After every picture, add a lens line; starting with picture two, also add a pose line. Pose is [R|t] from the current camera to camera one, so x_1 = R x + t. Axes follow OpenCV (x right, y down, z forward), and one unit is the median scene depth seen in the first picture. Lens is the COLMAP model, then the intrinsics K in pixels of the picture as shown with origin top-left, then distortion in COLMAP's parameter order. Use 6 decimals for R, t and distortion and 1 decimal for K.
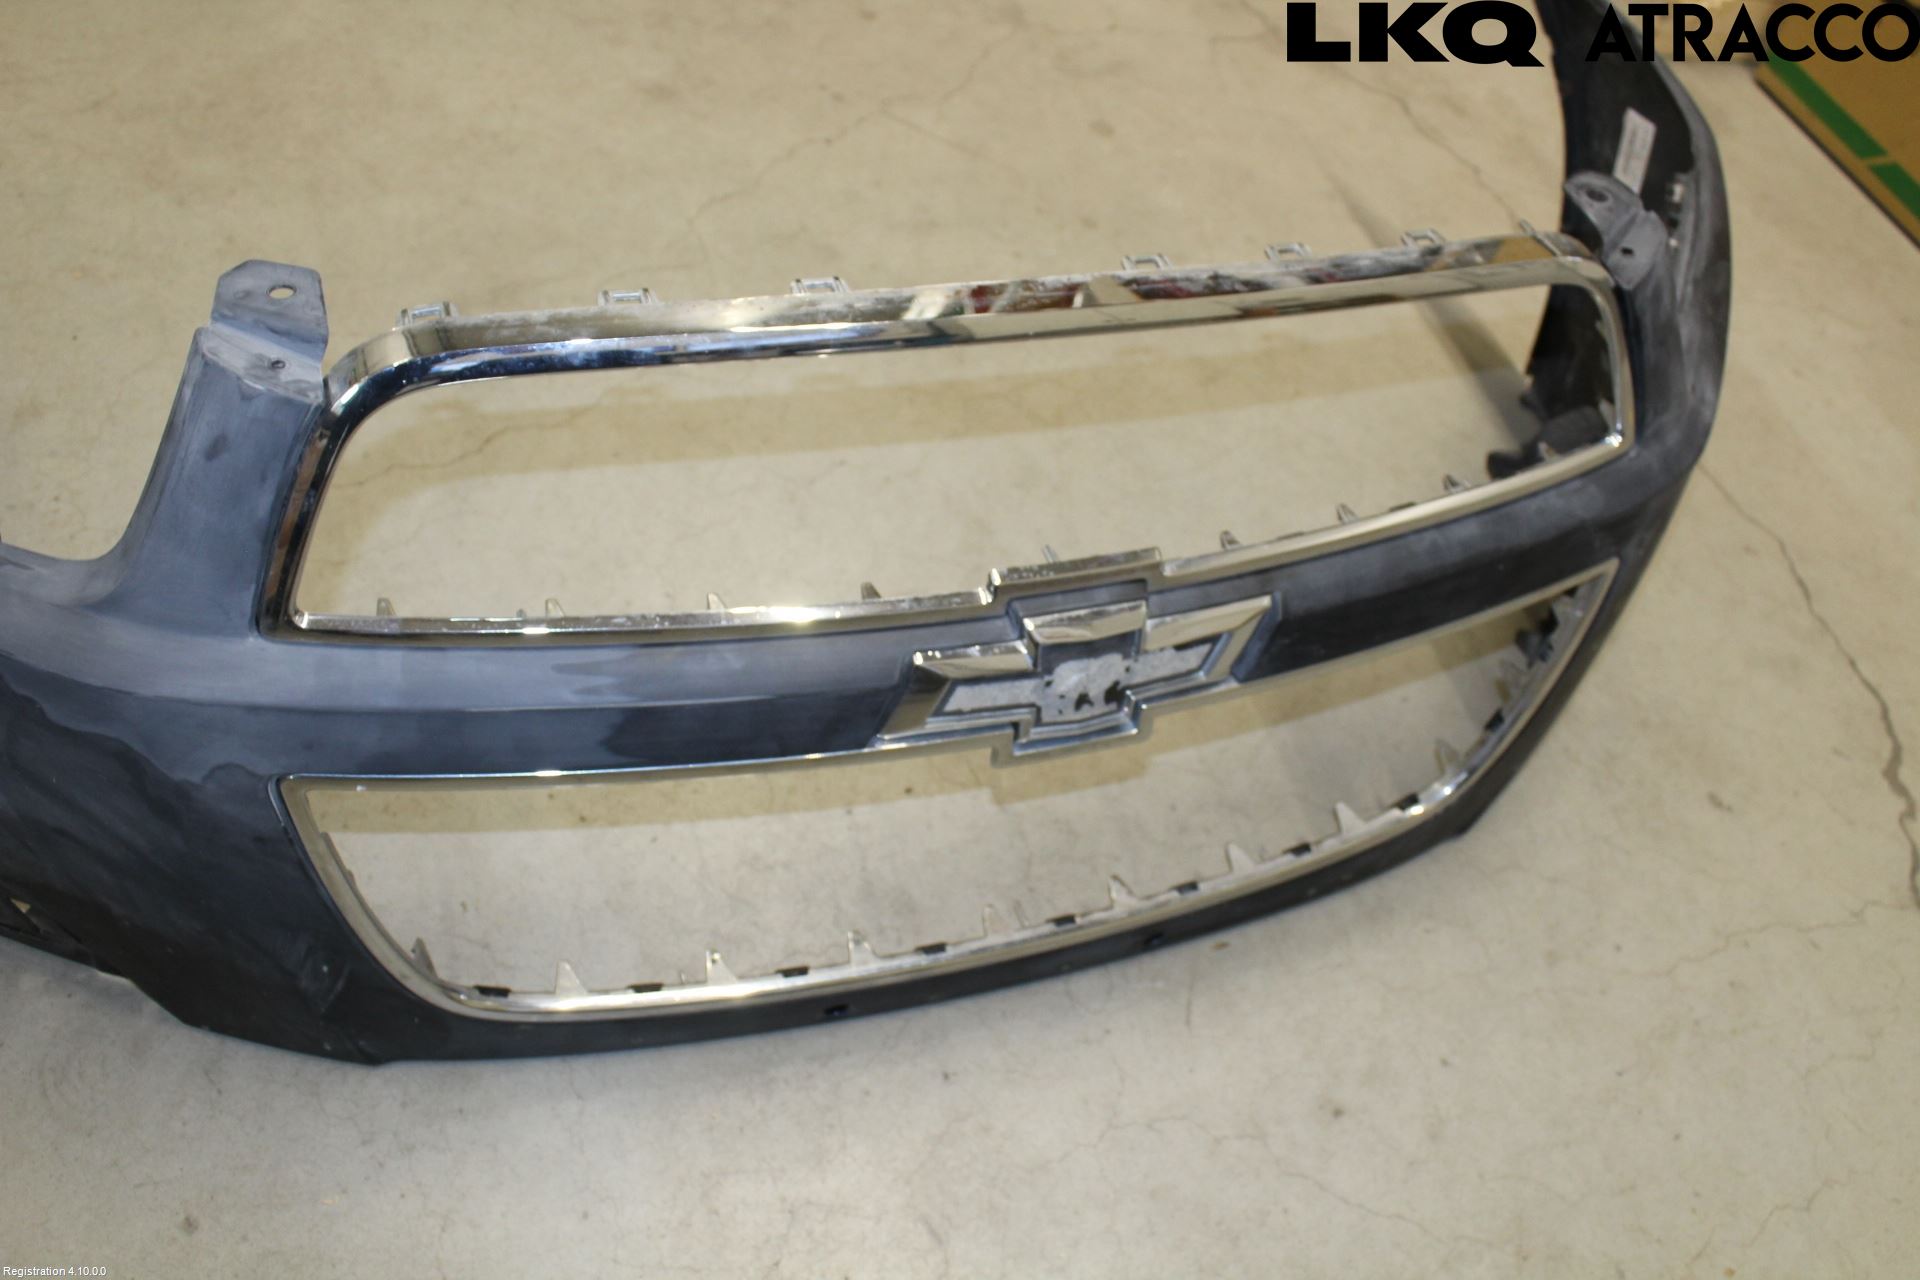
lens RADIAL K [[1753.2, 0, 956.5], [0, 1753.2, 637.9], [0, 0, 1]] dist [-0.122148, 0.087019]
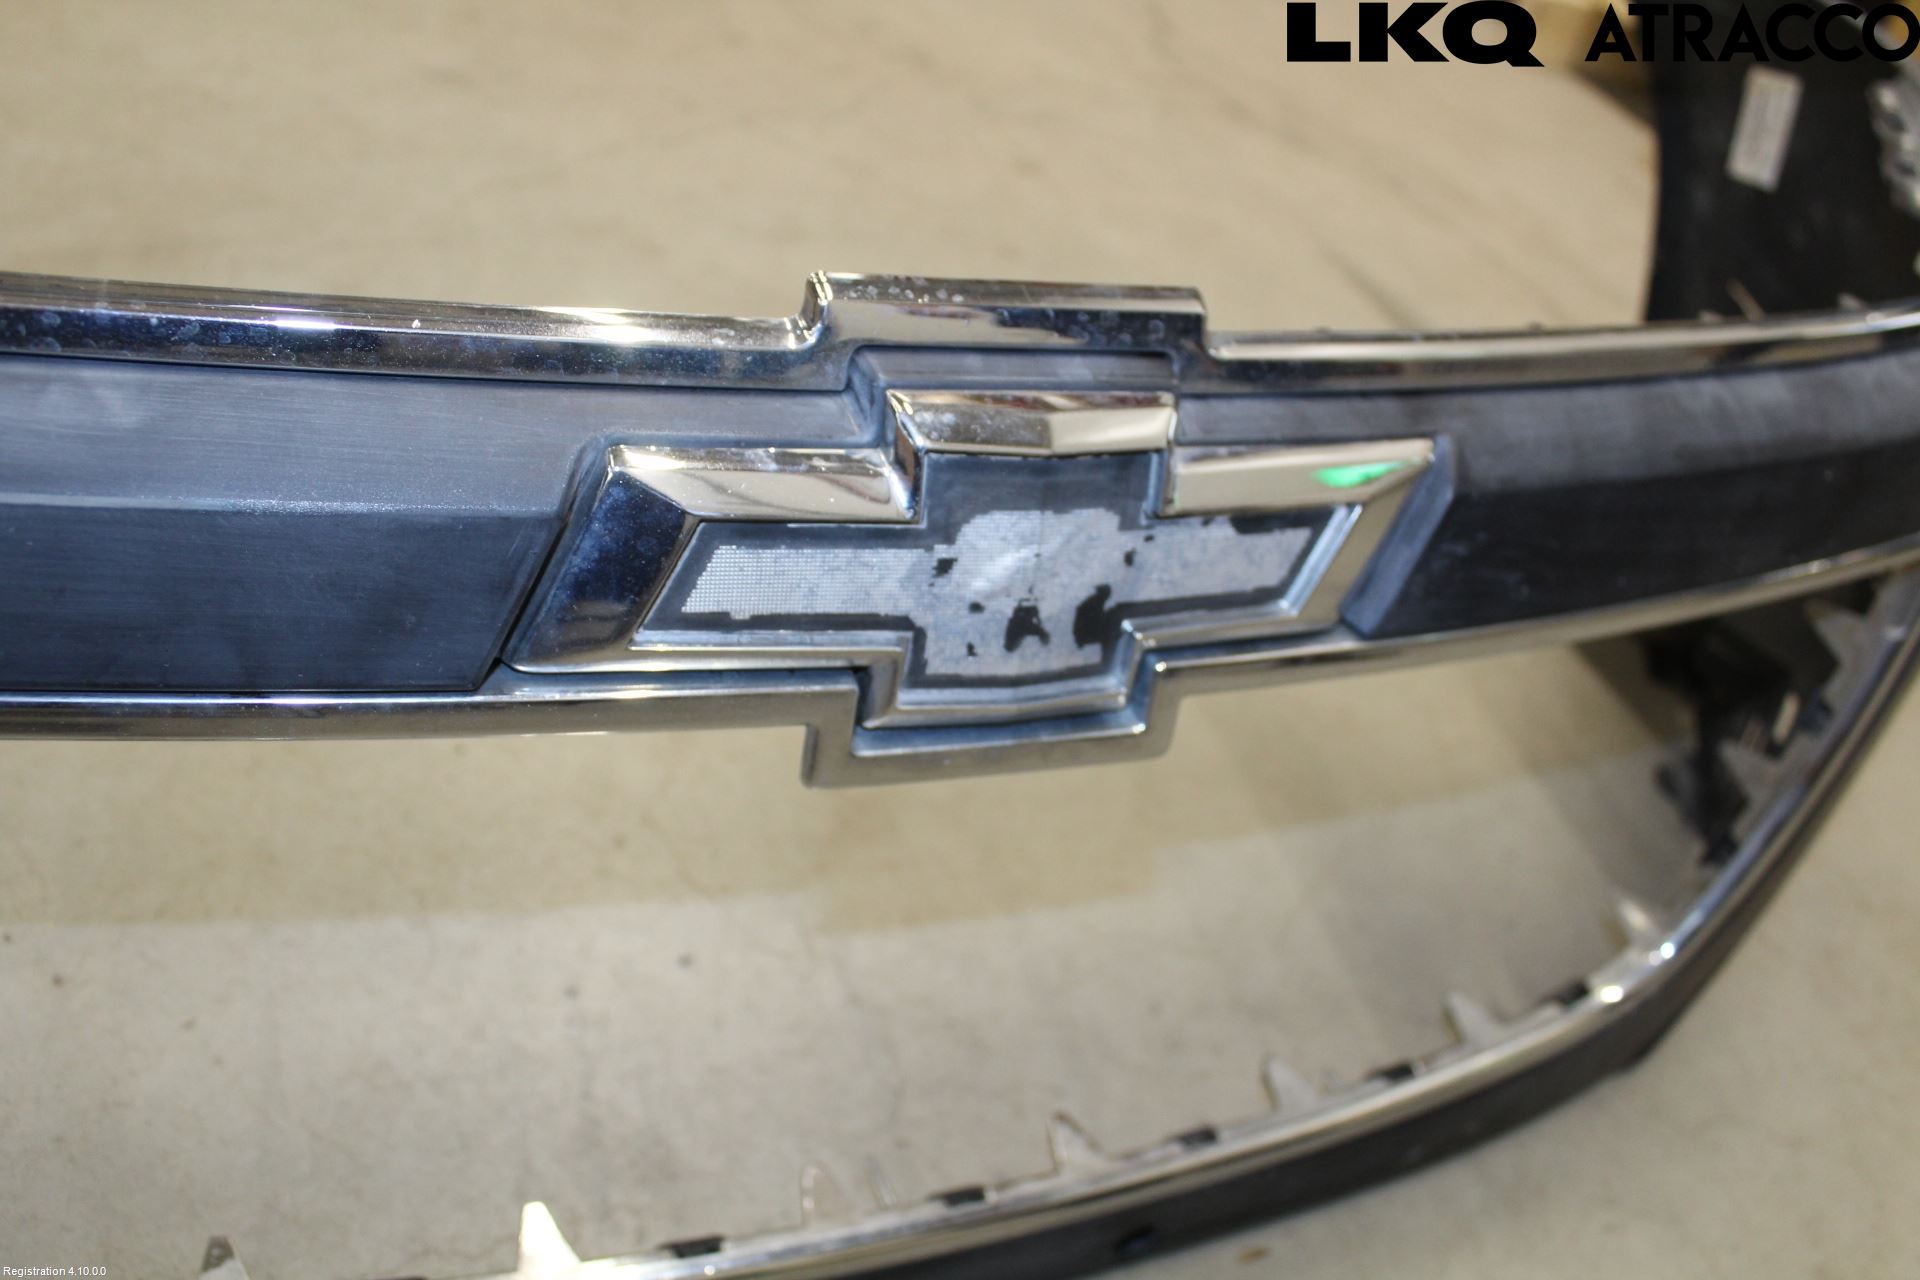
lens RADIAL K [[1753.2, 0, 973.5], [0, 1753.2, 628.7], [0, 0, 1]] dist [-0.122148, 0.087019]
pose [[0.997286, 0.033400, 0.065608, 0.029369], [-0.020499, 0.981902, -0.188276, 0.106080], [-0.070709, 0.186420, 0.979922, 0.535703]]
